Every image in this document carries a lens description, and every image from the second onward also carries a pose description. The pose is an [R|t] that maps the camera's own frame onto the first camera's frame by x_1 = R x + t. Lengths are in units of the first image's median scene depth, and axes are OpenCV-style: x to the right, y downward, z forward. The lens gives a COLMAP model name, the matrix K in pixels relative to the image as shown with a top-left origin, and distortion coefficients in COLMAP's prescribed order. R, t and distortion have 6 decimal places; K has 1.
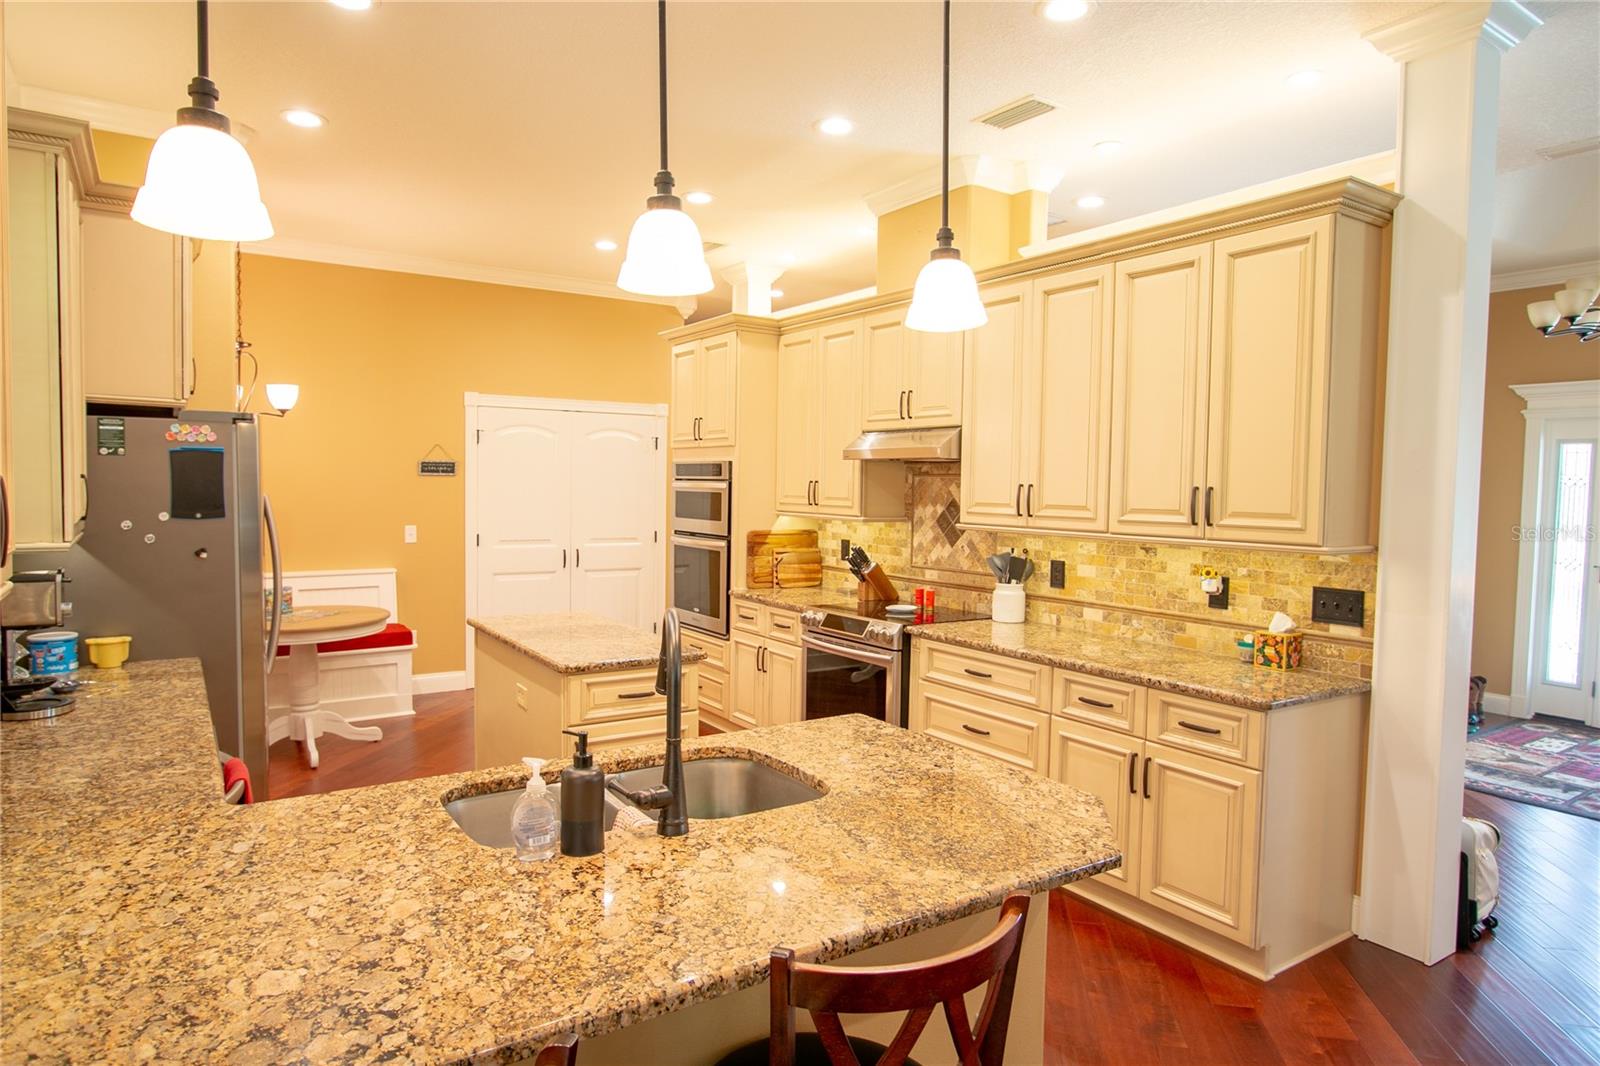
lens RADIAL K [[949.0, 0, 789.7], [0, 949.0, 529.5], [0, 0, 1]] dist [-0.025210, 0.011858]
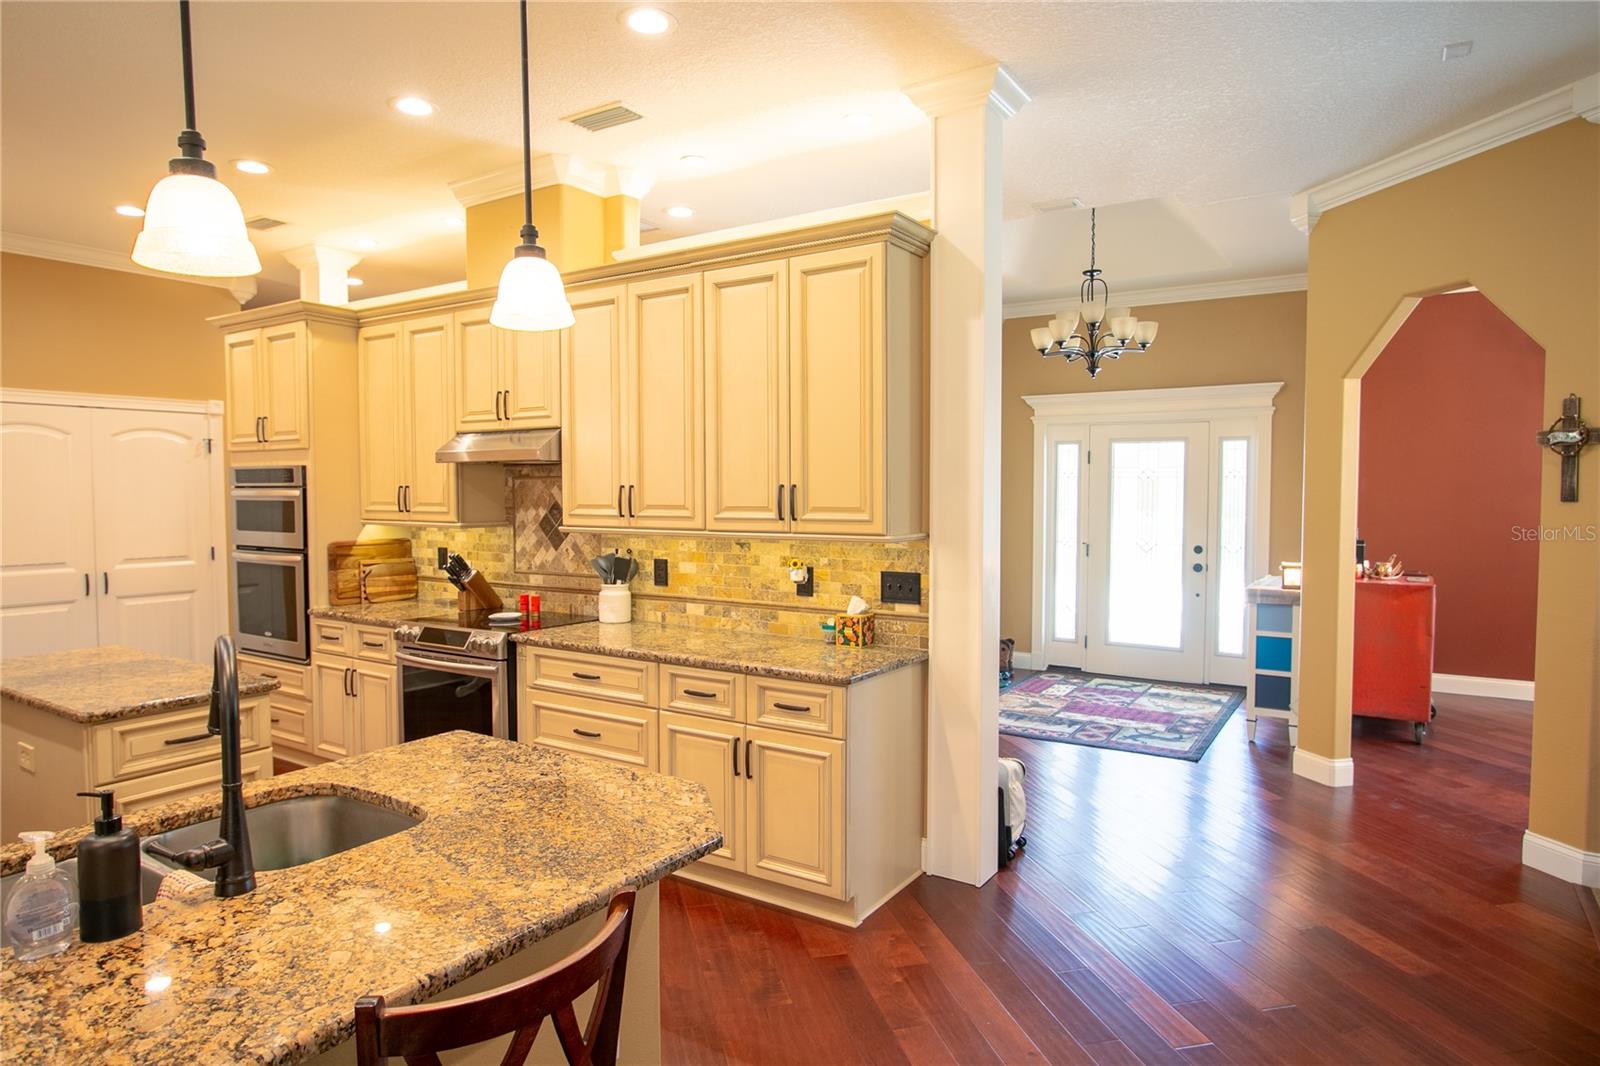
lens RADIAL K [[949.0, 0, 789.7], [0, 949.0, 529.5], [0, 0, 1]] dist [-0.025210, 0.011858]
pose [[0.917853, -0.035611, 0.395320, 0.009255], [0.036372, 0.999323, 0.005573, 0.000216], [-0.395250, 0.009263, 0.918527, -0.001029]]
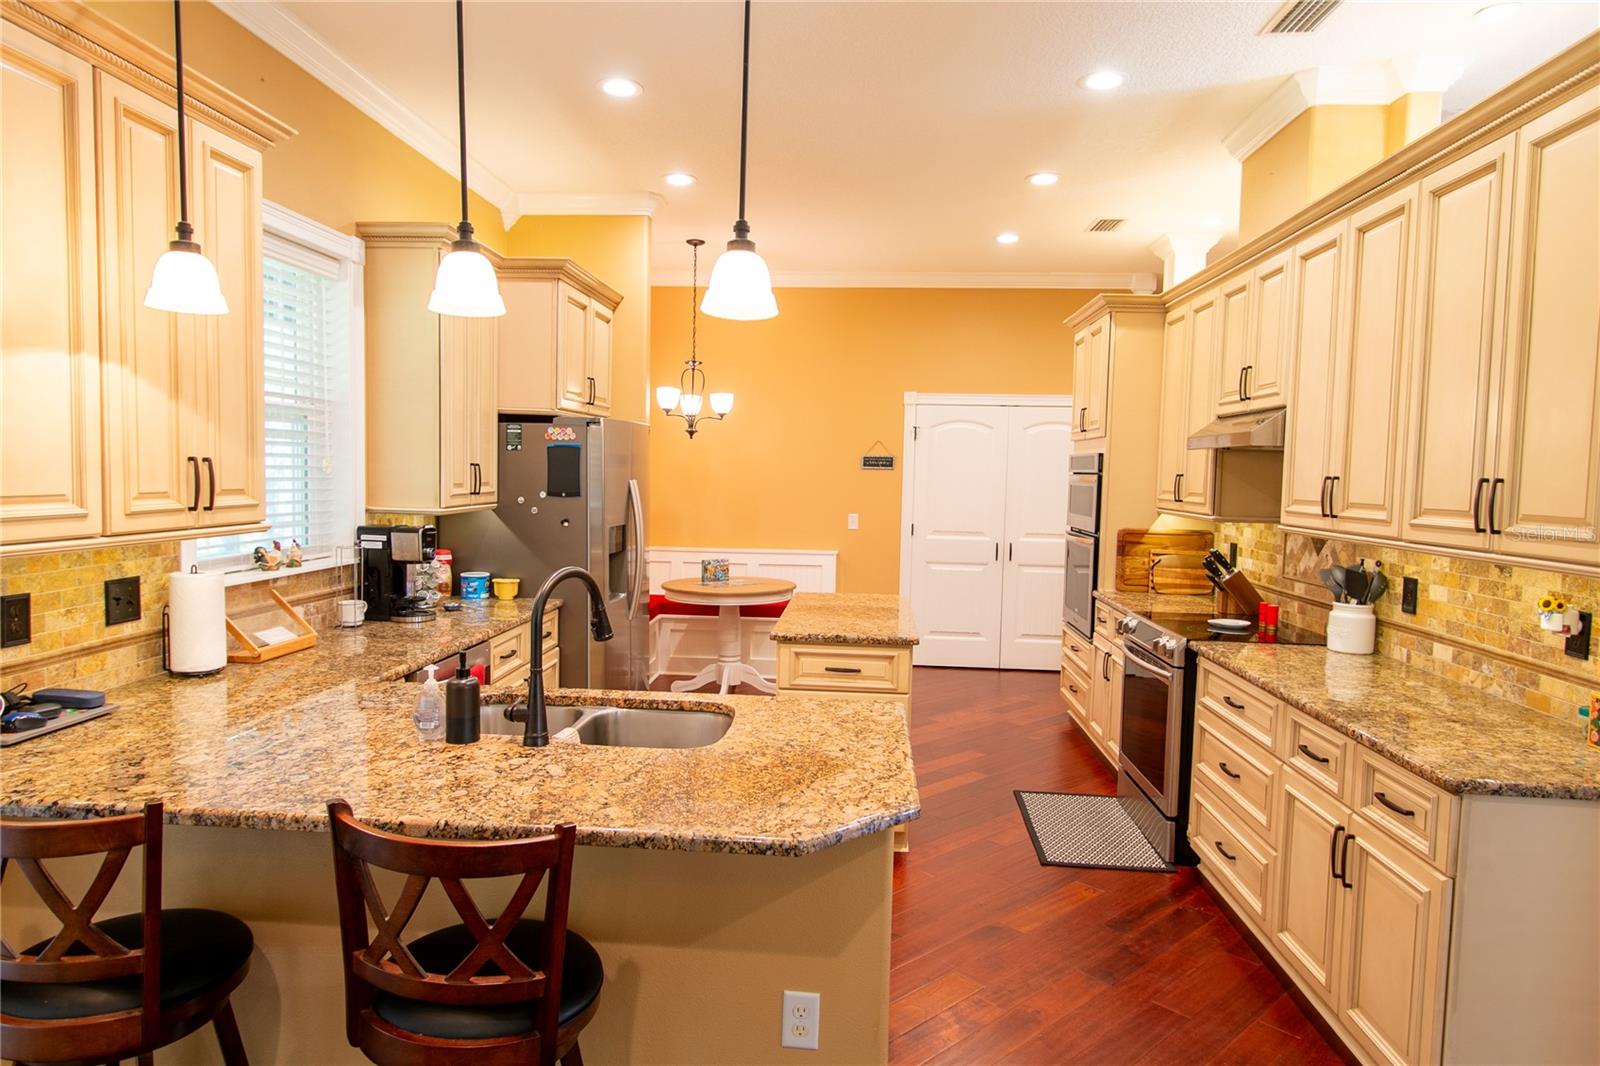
lens RADIAL K [[964.1, 0, 792.1], [0, 964.1, 530.5], [0, 0, 1]] dist [0.003075, -0.000270]
pose [[0.789641, 0.039730, -0.612281, 0.570115], [-0.038937, 0.999135, 0.014617, 0.004345], [0.612332, 0.012298, 0.790505, 0.125885]]
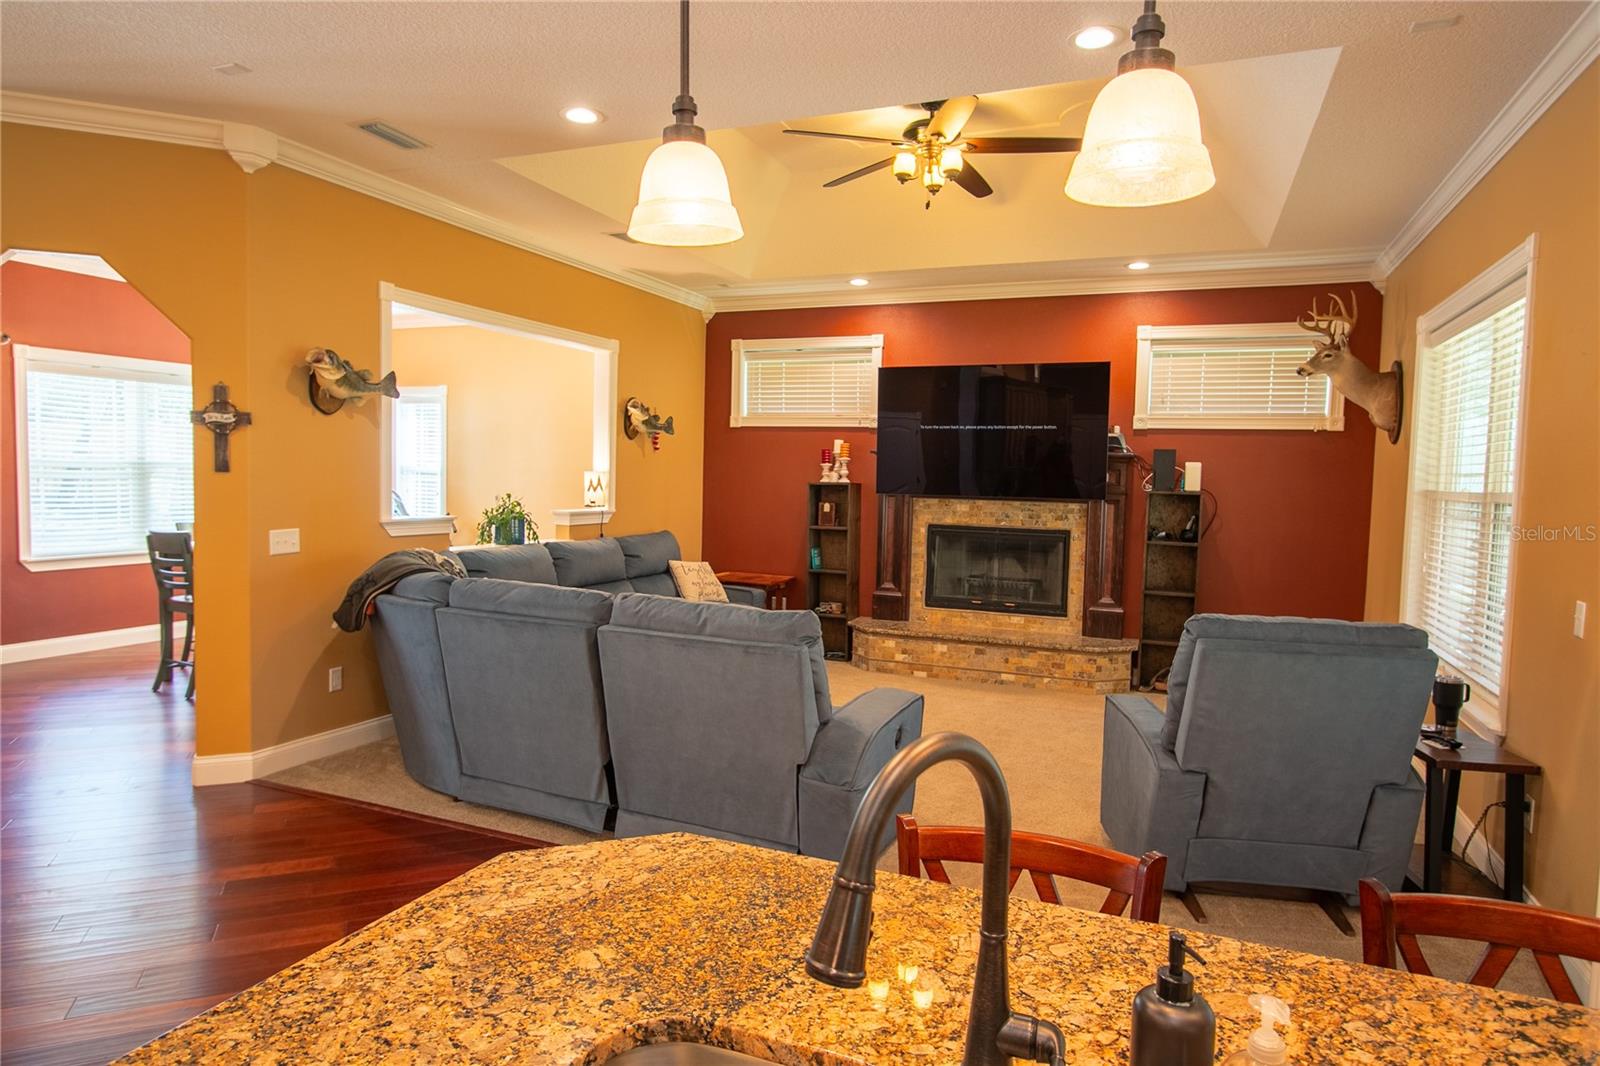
lens RADIAL K [[945.1, 0, 787.4], [0, 945.1, 529.7], [0, 0, 1]] dist [-0.023273, 0.009641]
pose [[-0.551463, -0.078686, 0.830480, -0.310477], [0.007562, 0.995029, 0.099298, -0.044819], [-0.834165, 0.061039, -0.548127, 0.869366]]
